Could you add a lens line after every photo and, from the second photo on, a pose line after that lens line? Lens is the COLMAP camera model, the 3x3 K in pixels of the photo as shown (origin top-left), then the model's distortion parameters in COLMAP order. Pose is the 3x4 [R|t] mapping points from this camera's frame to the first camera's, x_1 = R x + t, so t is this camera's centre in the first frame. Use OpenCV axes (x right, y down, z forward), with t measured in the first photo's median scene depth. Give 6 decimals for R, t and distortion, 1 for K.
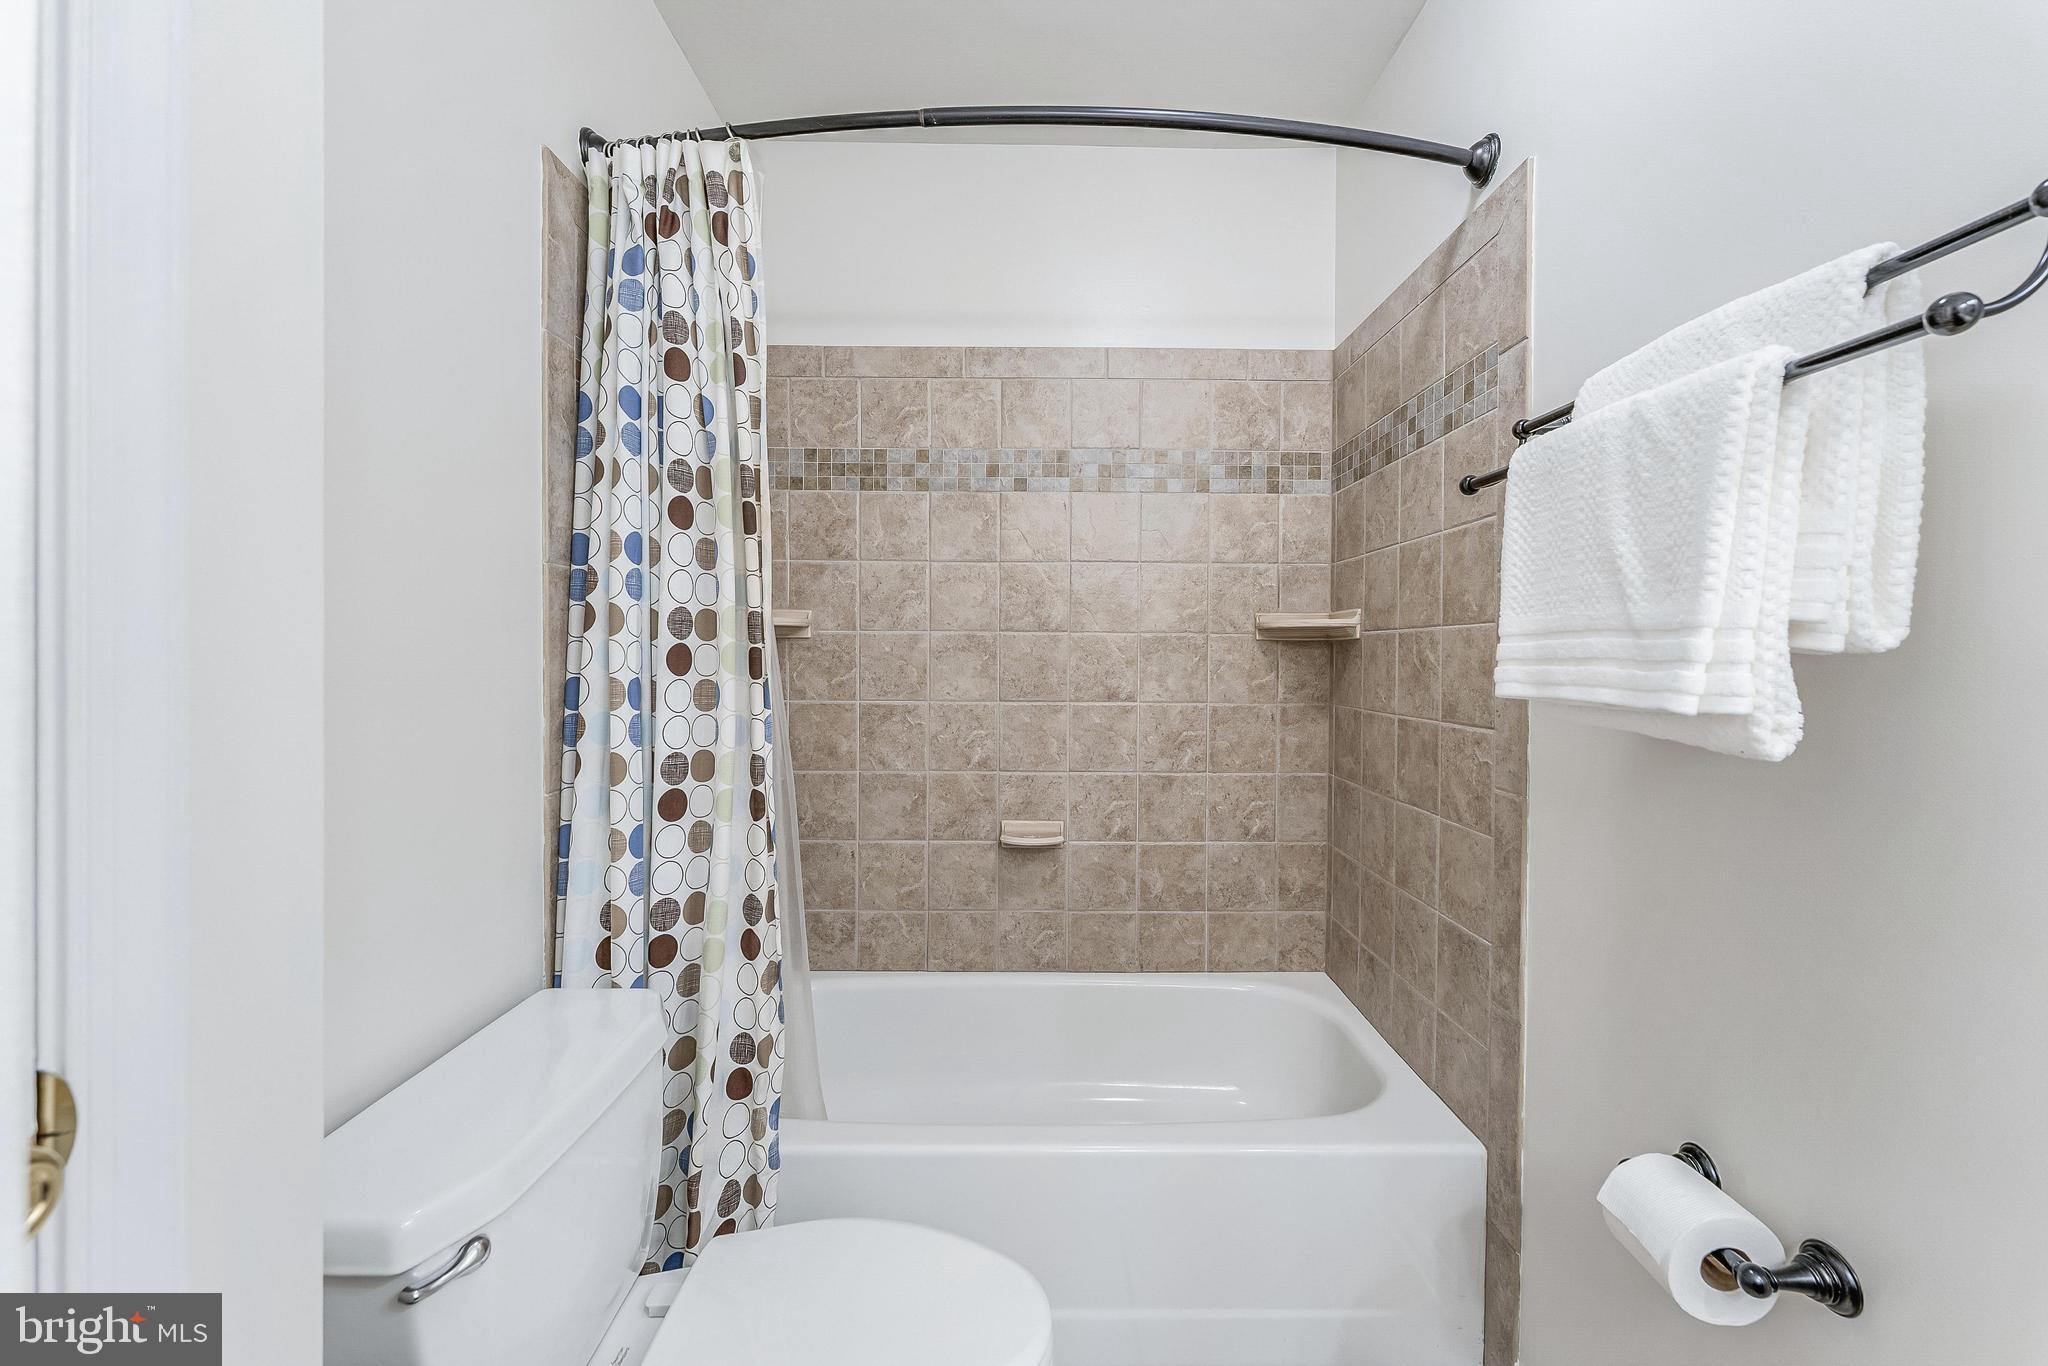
lens RADIAL K [[838.0, 0, 1029.7], [0, 838.0, 659.9], [0, 0, 1]] dist [0.000236, -0.000085]
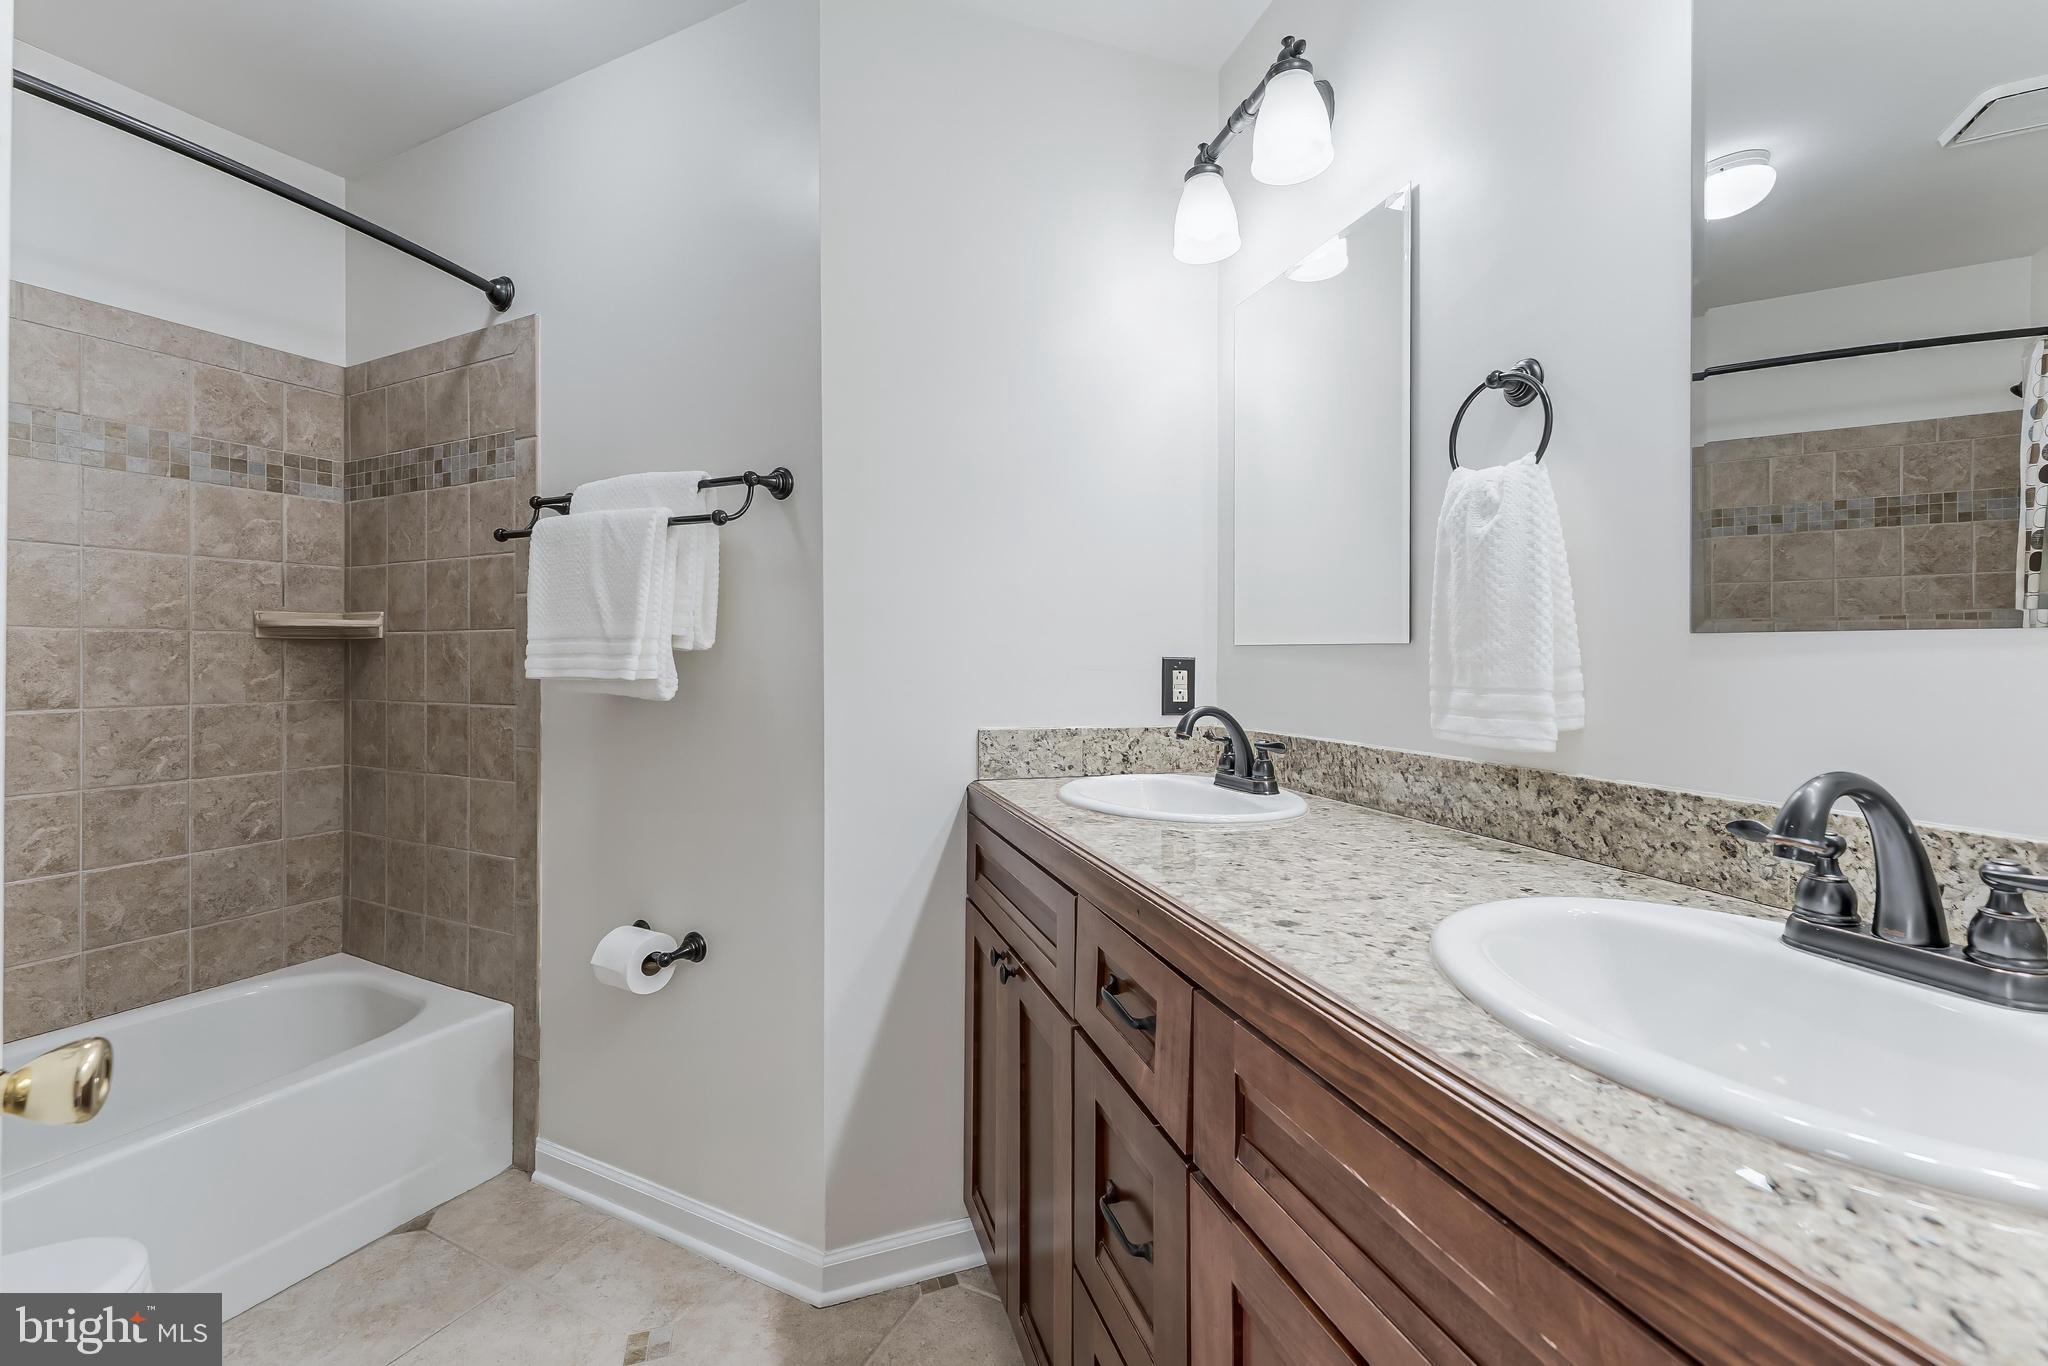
lens RADIAL K [[838.0, 0, 1029.7], [0, 838.0, 659.9], [0, 0, 1]] dist [0.000236, -0.000085]
pose [[0.455159, -0.010411, 0.890349, -0.223896], [0.008626, 0.999936, 0.007283, 0.003328], [-0.890368, 0.004365, 0.455220, -0.301360]]
